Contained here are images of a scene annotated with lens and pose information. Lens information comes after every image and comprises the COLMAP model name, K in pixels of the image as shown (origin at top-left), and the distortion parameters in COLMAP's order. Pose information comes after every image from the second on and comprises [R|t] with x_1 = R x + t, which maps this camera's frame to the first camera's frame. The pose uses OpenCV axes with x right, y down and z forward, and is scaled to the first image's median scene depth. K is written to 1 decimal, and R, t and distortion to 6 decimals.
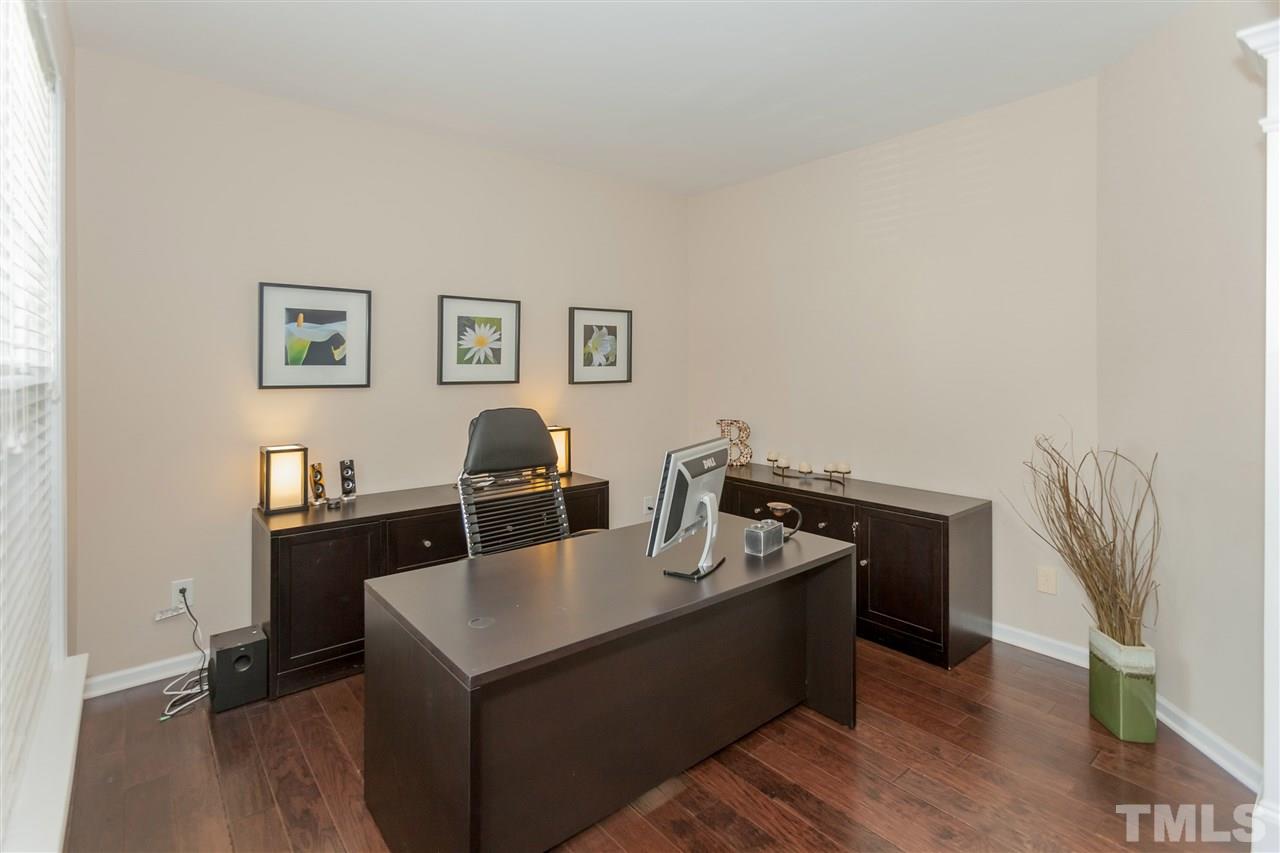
lens RADIAL K [[591.6, 0, 628.0], [0, 591.6, 365.0], [0, 0, 1]] dist [0.002894, 0.000234]
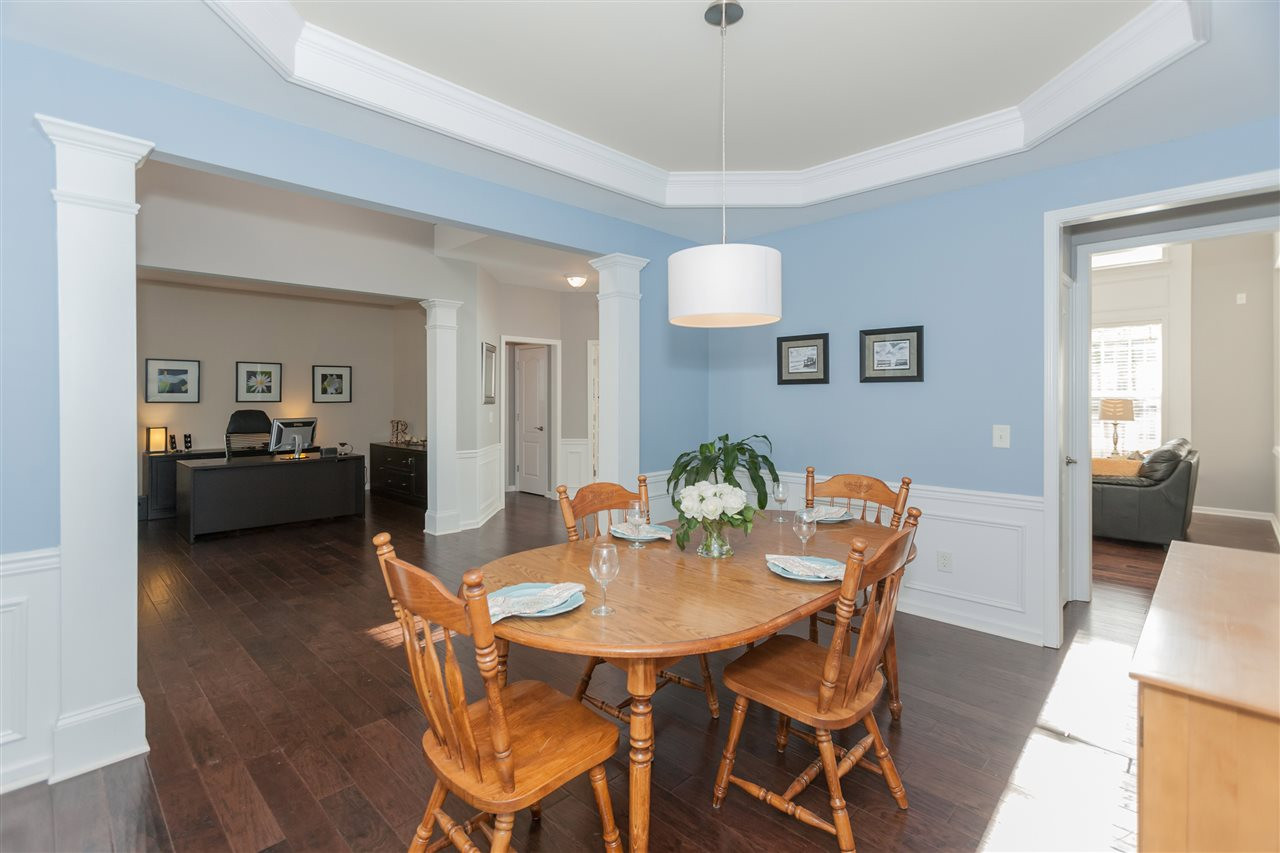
lens RADIAL K [[591.6, 0, 632.1], [0, 591.6, 394.7], [0, 0, 1]] dist [0.002894, 0.000234]
pose [[0.996640, -0.001185, 0.081900, 1.058361], [0.001735, 0.999976, -0.006639, 0.024780], [-0.081890, 0.006759, 0.996618, -1.441097]]
